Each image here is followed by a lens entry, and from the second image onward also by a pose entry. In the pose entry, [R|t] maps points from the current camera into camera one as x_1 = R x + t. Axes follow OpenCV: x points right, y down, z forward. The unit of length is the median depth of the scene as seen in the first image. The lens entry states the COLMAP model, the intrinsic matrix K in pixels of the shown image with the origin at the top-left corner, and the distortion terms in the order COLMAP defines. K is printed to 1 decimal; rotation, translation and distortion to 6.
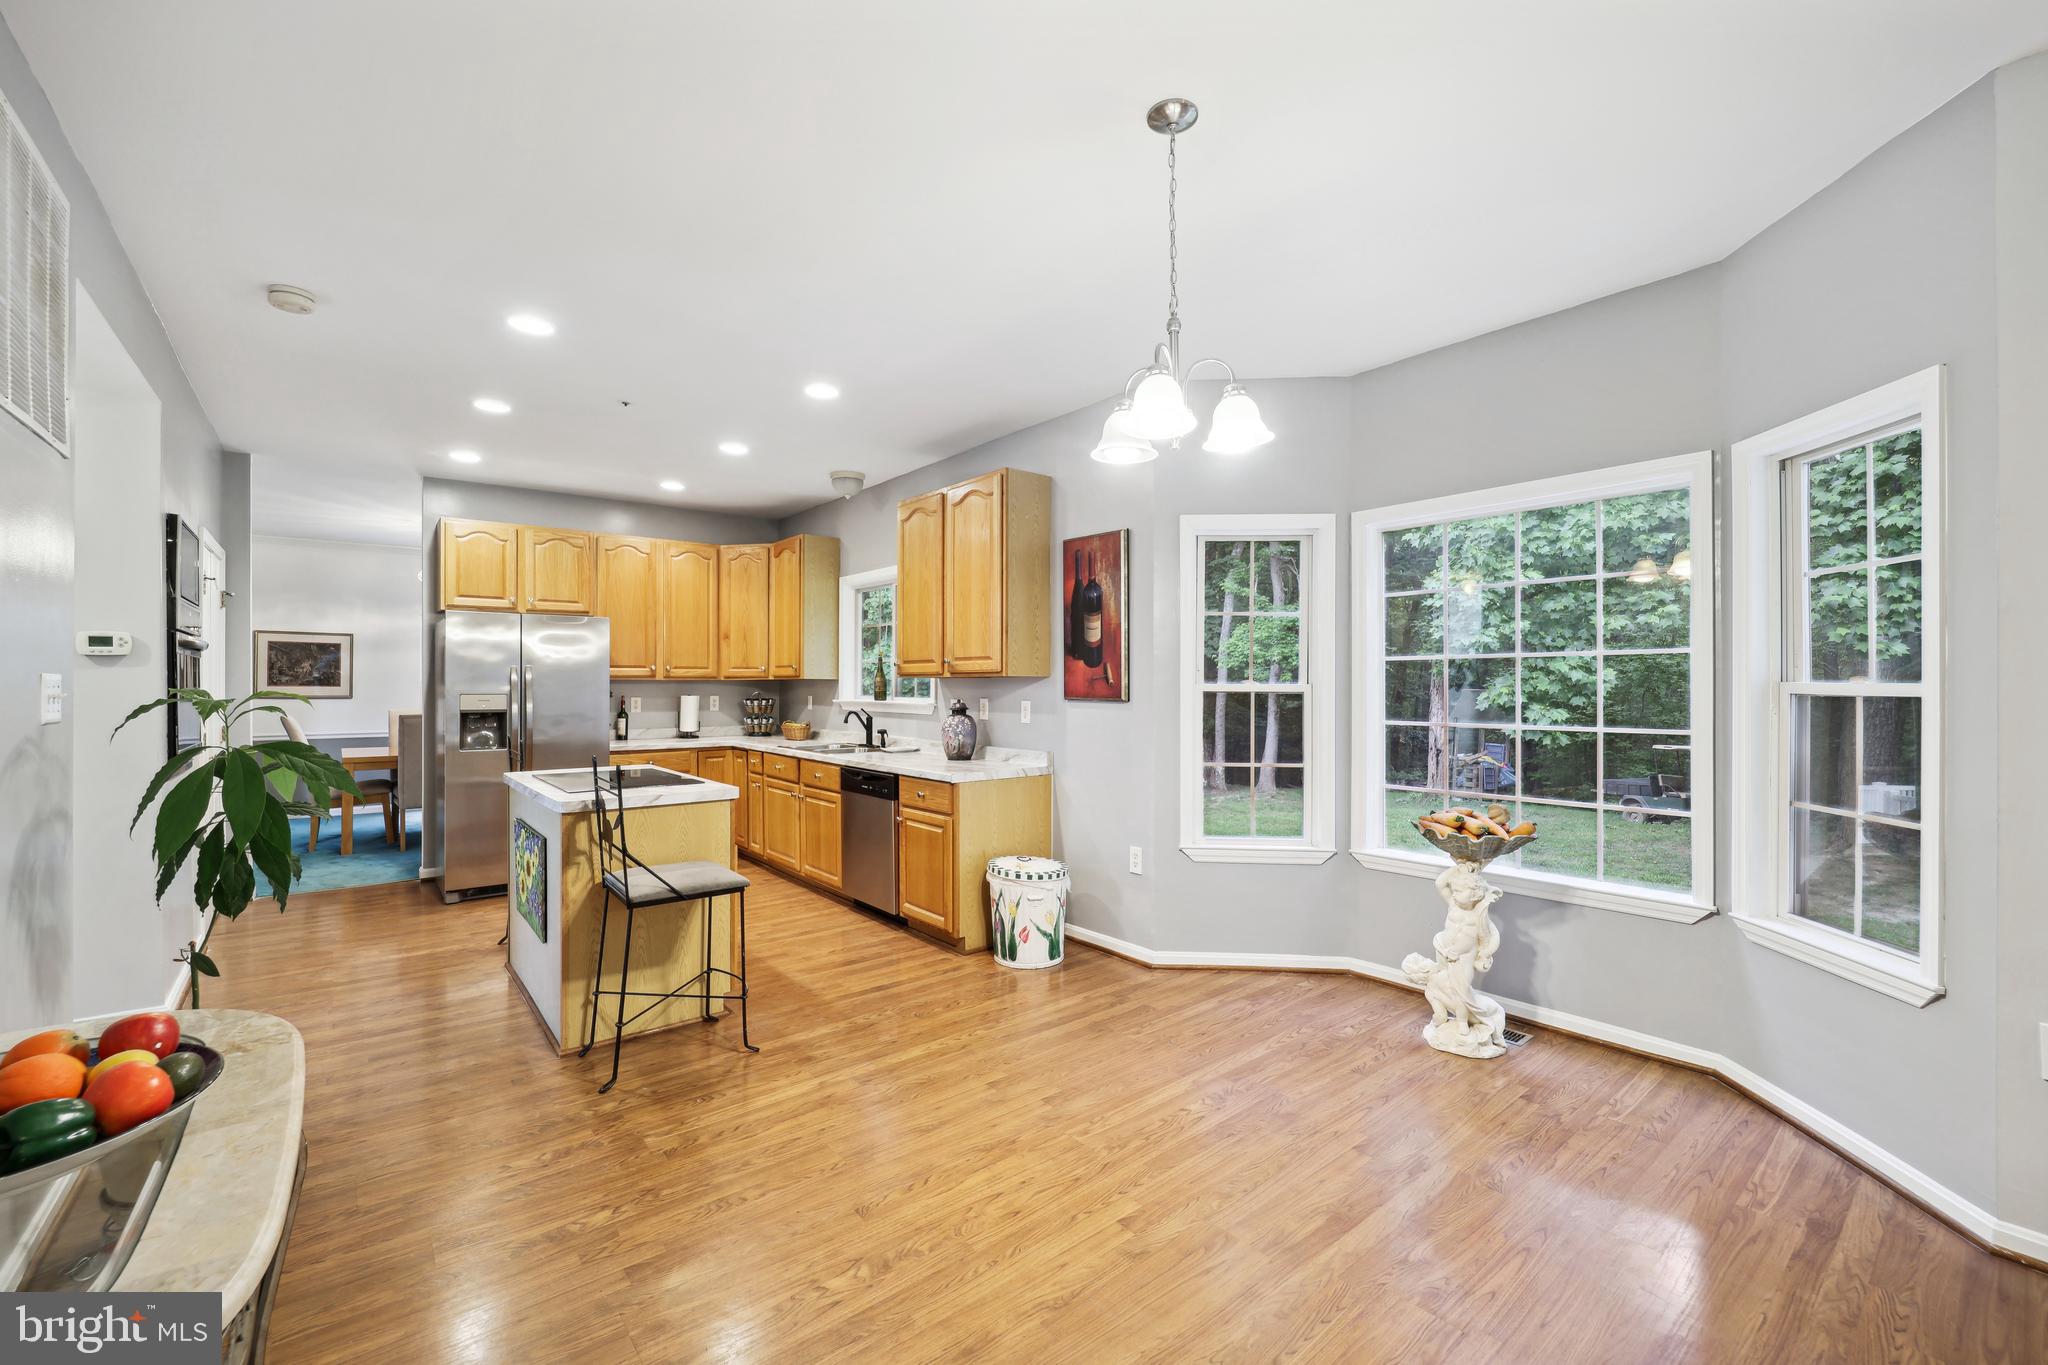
lens RADIAL K [[844.0, 0, 1021.7], [0, 844.0, 678.5], [0, 0, 1]] dist [0.008168, -0.009904]
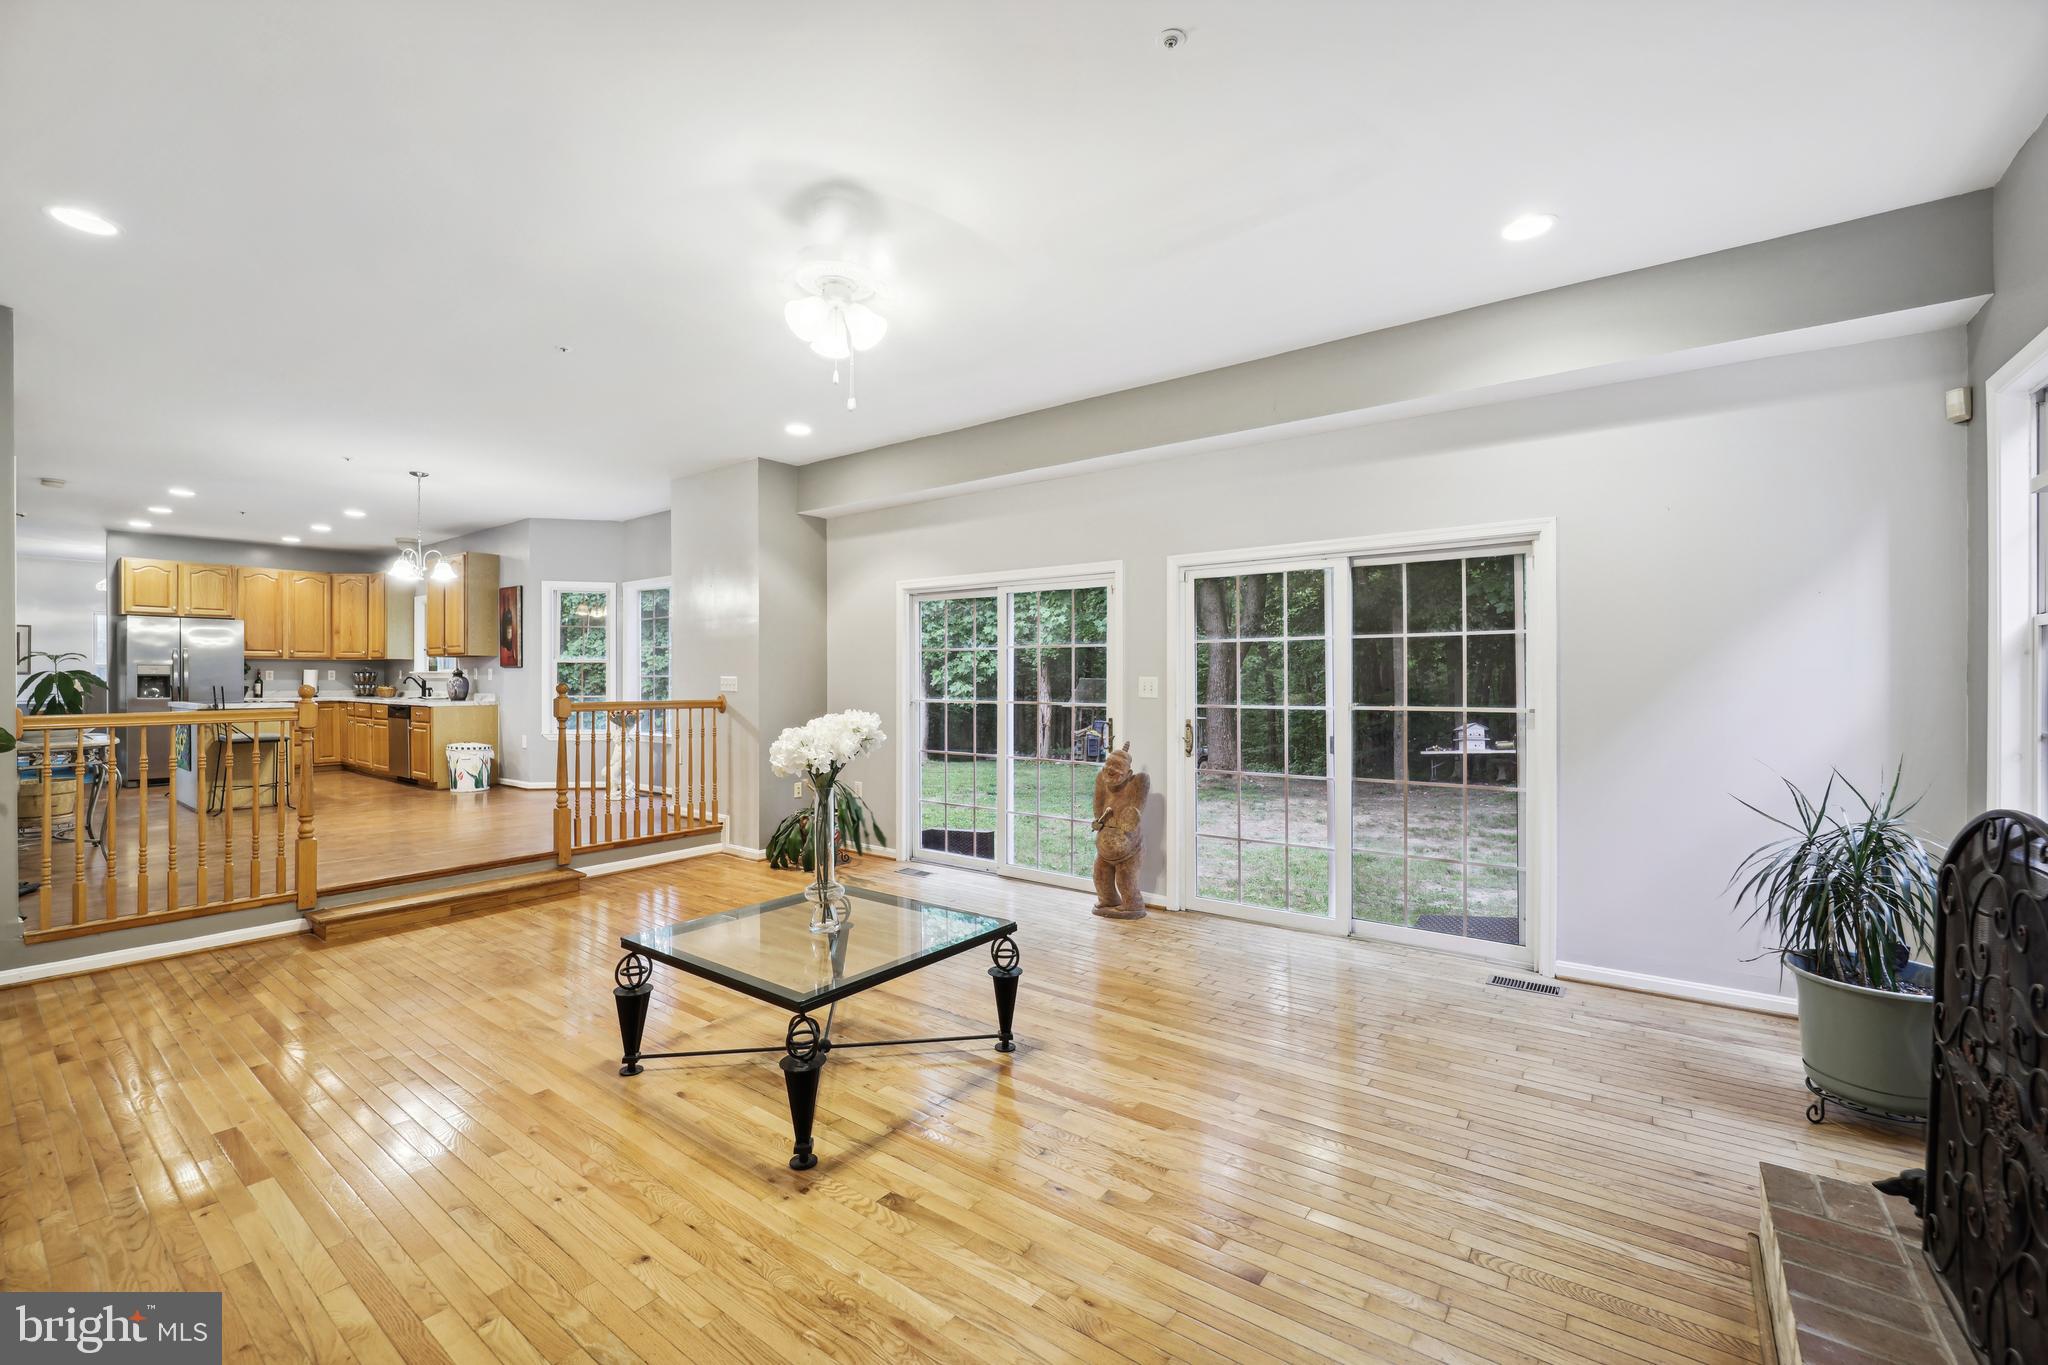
lens RADIAL K [[844.0, 0, 1021.7], [0, 844.0, 678.5], [0, 0, 1]] dist [0.008168, -0.009904]
pose [[0.971812, -0.002087, 0.235750, 0.596635], [0.000182, 0.999967, 0.008103, 0.028091], [-0.235759, -0.007831, 0.971780, -0.954610]]
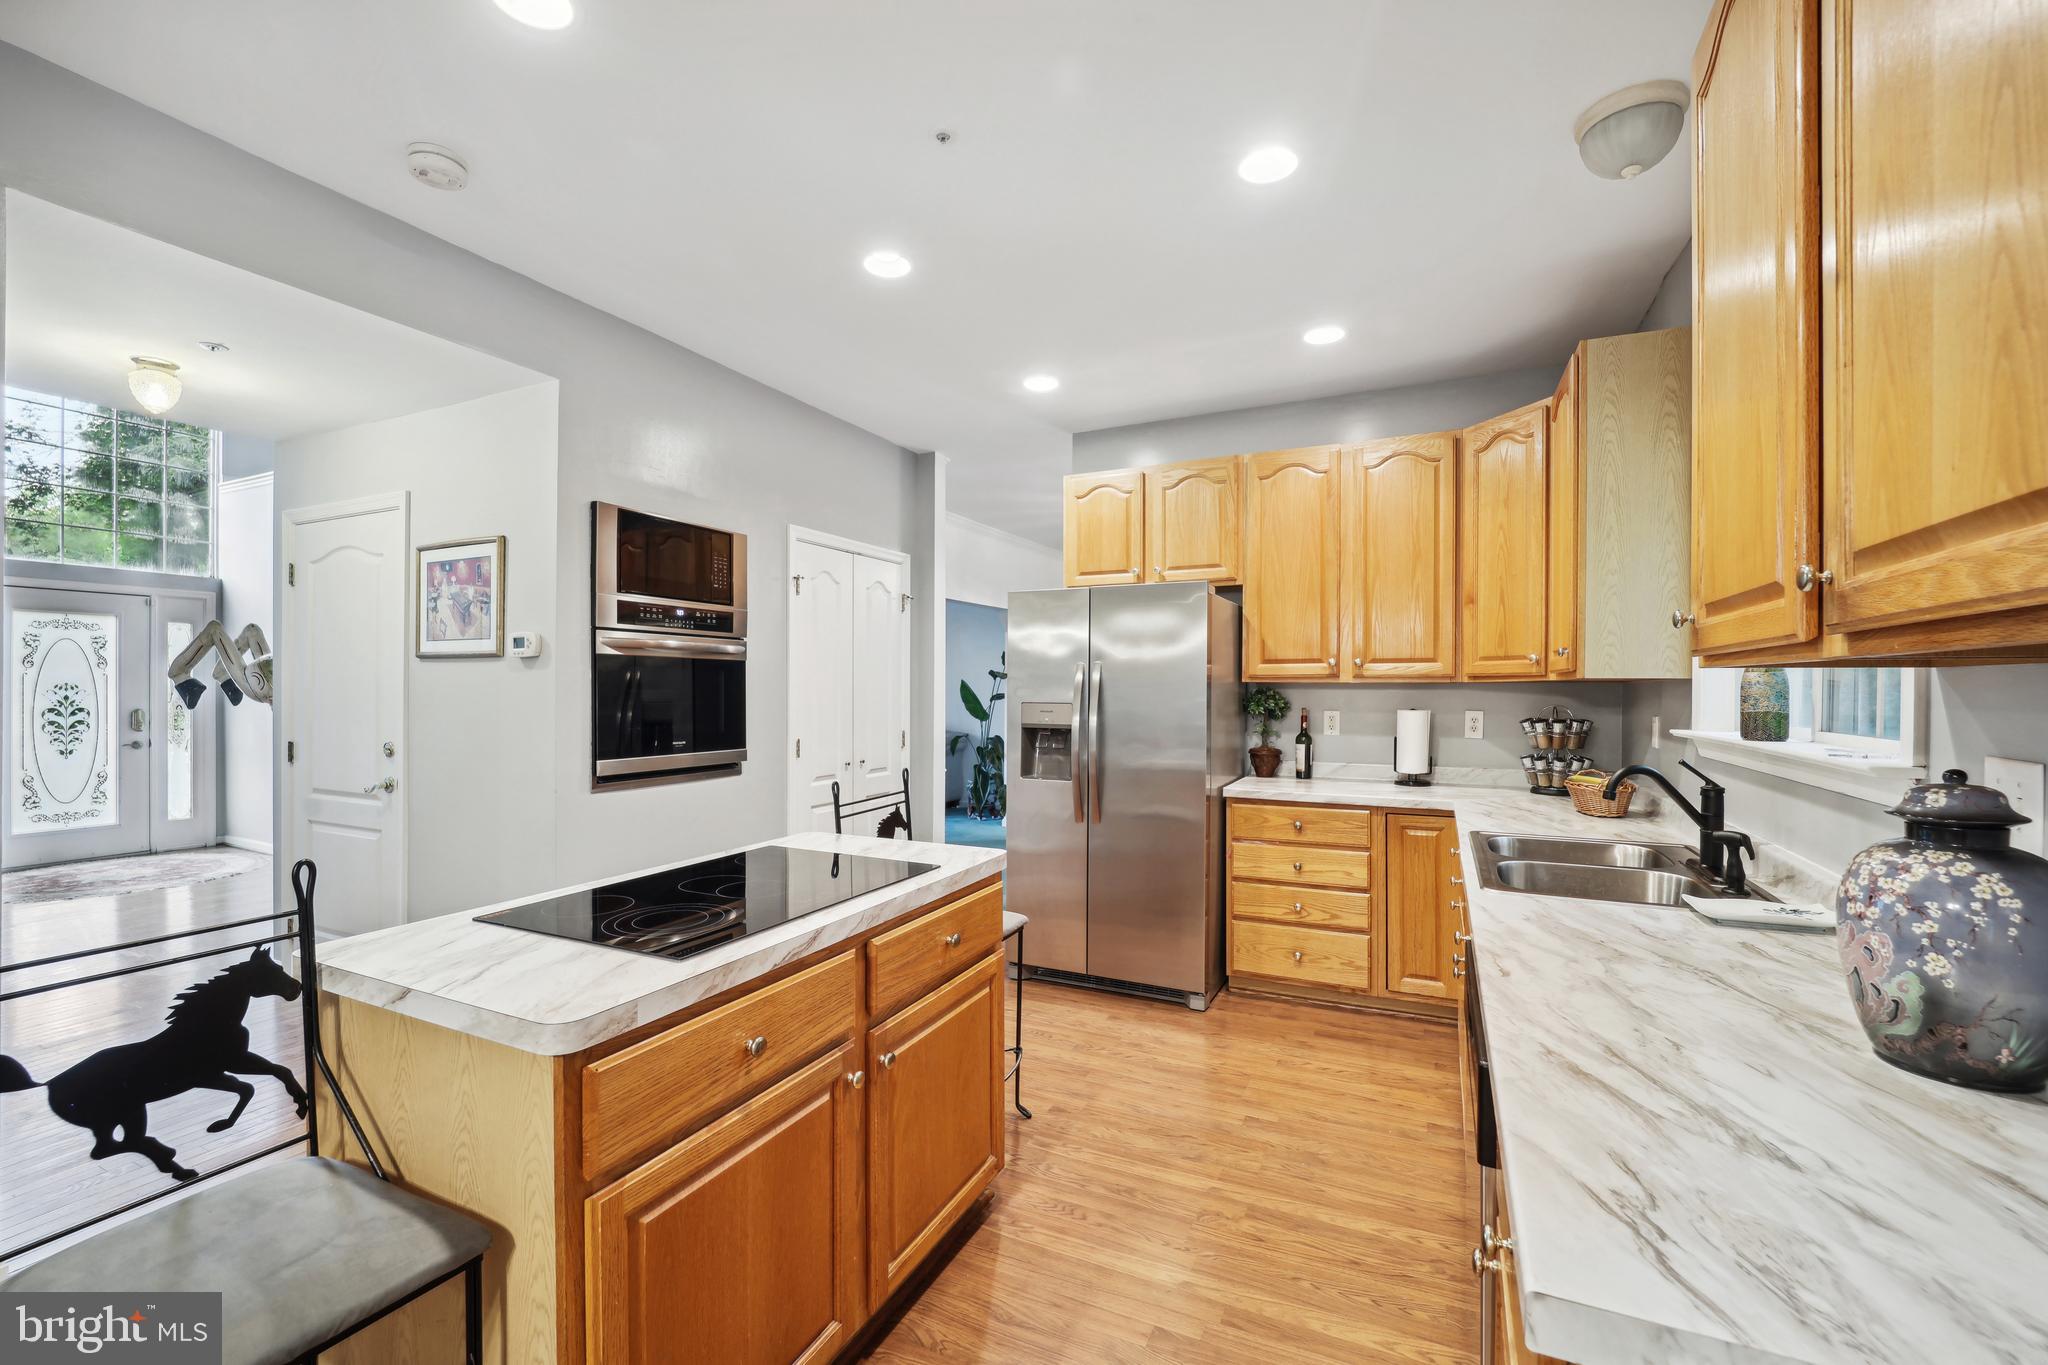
lens RADIAL K [[844.0, 0, 1021.7], [0, 844.0, 678.5], [0, 0, 1]] dist [0.008168, -0.009904]
pose [[0.413821, -0.008426, -0.910319, 0.013847], [0.003180, 0.999964, -0.007810, 0.003281], [0.910353, 0.000337, 0.413834, 0.613468]]
